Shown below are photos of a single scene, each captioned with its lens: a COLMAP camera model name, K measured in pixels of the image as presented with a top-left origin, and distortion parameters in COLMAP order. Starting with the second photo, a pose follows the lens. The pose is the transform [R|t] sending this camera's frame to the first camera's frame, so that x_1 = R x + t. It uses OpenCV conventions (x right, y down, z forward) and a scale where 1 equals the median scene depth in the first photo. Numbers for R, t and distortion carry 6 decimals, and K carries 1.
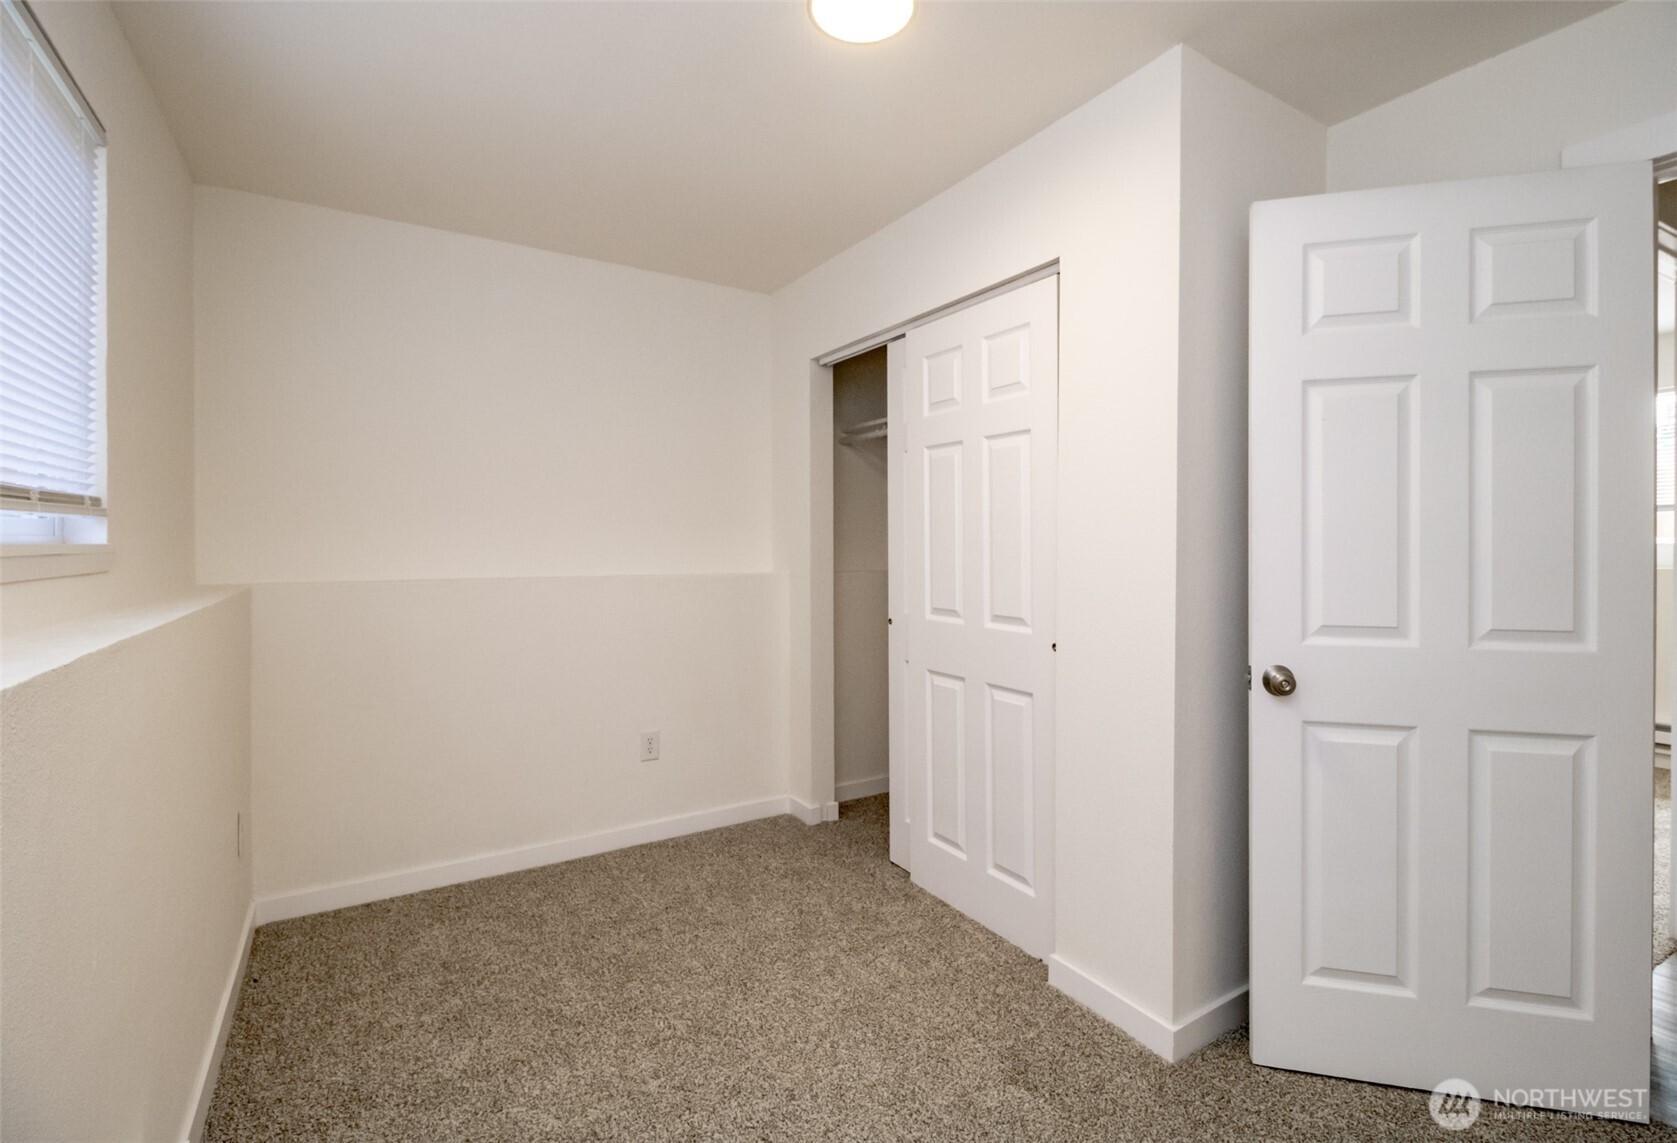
lens RADIAL K [[779.6, 0, 841.1], [0, 779.6, 545.3], [0, 0, 1]] dist [0.022121, -0.011838]
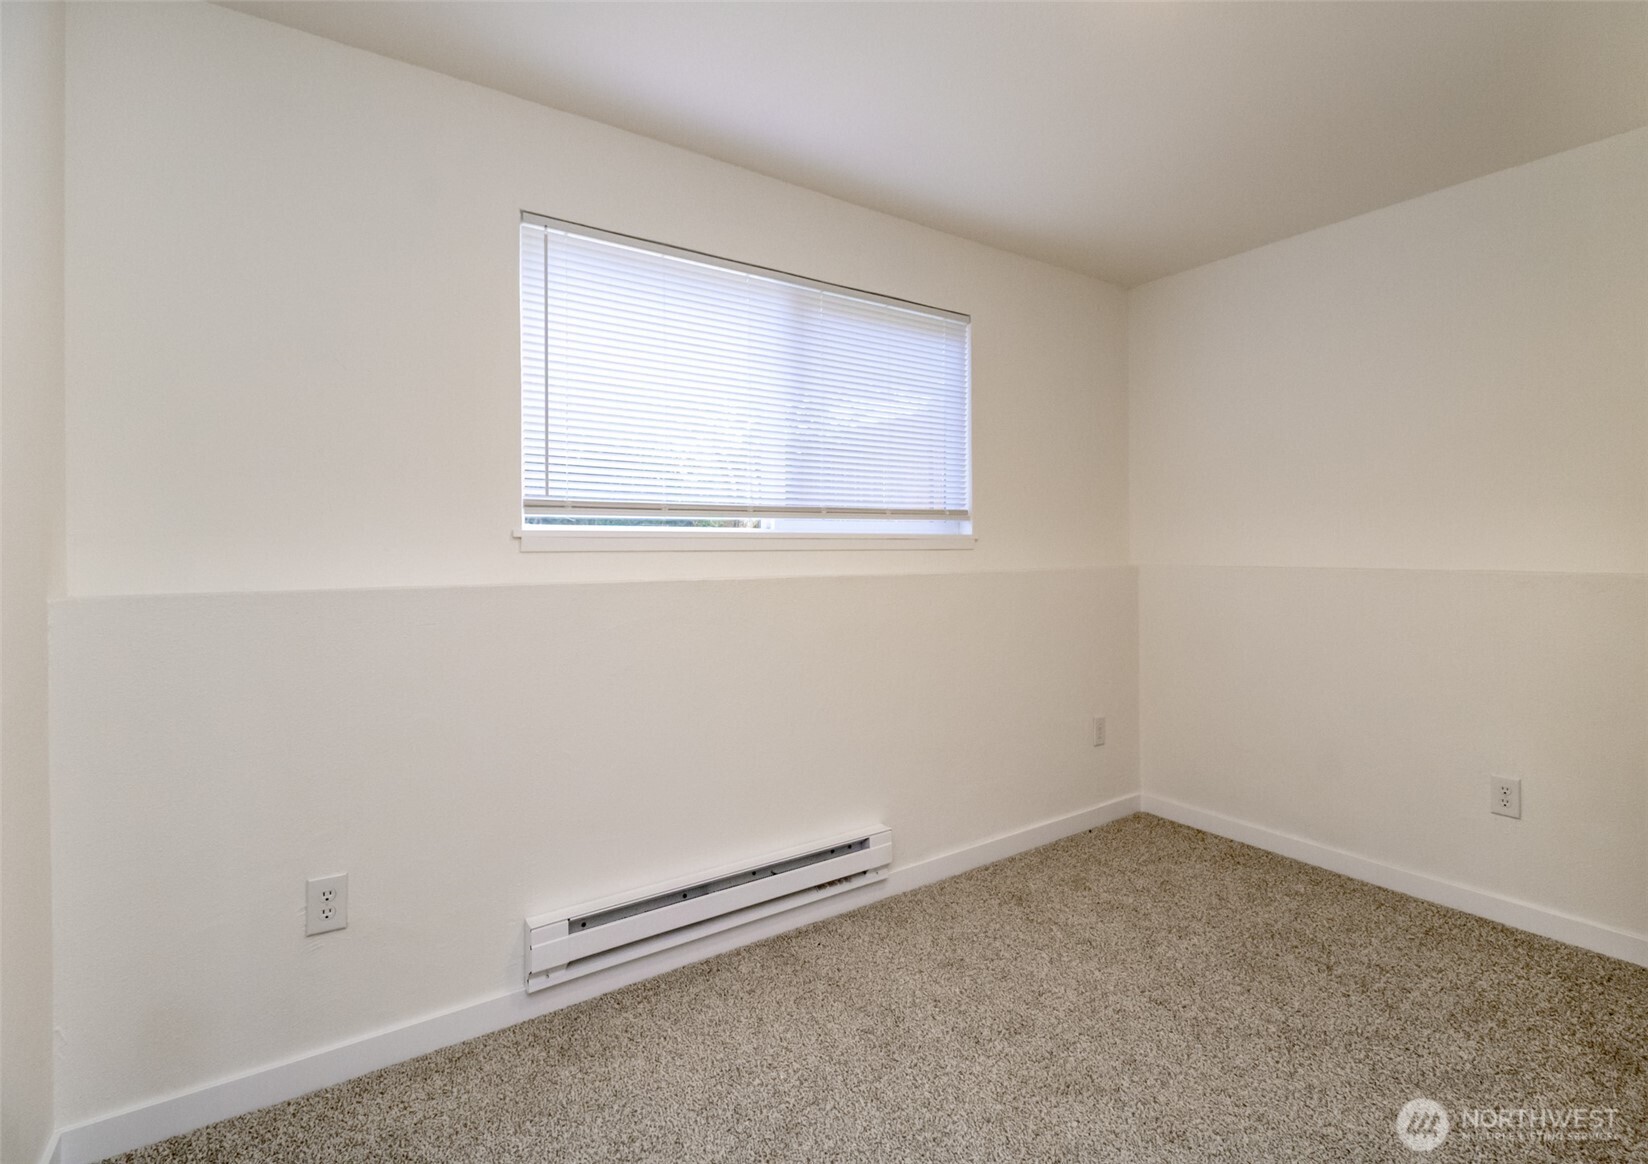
lens RADIAL K [[746.9, 0, 824.7], [0, 746.9, 543.2], [0, 0, 1]] dist [-0.000155, -0.000267]
pose [[0.040026, -0.010362, -0.999145, 0.578924], [-0.000972, 0.999945, -0.010410, 0.025817], [0.999198, 0.001388, 0.040014, 0.403030]]
